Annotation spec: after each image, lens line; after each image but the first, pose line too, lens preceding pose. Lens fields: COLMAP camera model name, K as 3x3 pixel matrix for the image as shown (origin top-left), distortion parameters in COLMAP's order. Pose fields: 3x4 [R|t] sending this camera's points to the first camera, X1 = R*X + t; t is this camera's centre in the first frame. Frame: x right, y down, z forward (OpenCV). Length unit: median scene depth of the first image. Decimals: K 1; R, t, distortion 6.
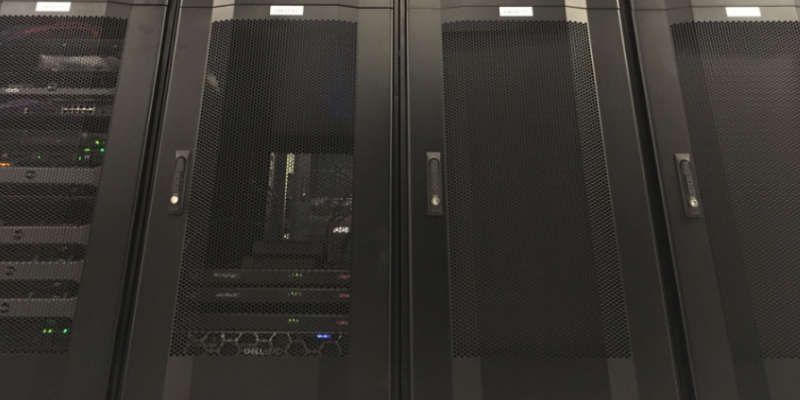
lens RADIAL K [[649.0, 0, 400.0], [0, 649.0, 200.0], [0, 0, 1]] dist [0.011009, 0.006617]
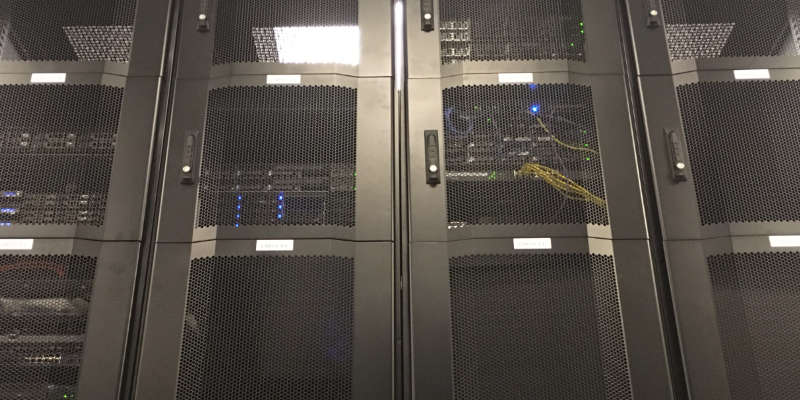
lens RADIAL K [[623.1, 0, 395.8], [0, 623.1, 200.1], [0, 0, 1]] dist [0.009338, 0.001190]
pose [[0.999941, -0.007248, -0.008127, -0.001026], [0.007450, 0.999655, 0.025187, -0.373582], [0.007942, -0.025246, 0.999650, 0.148443]]
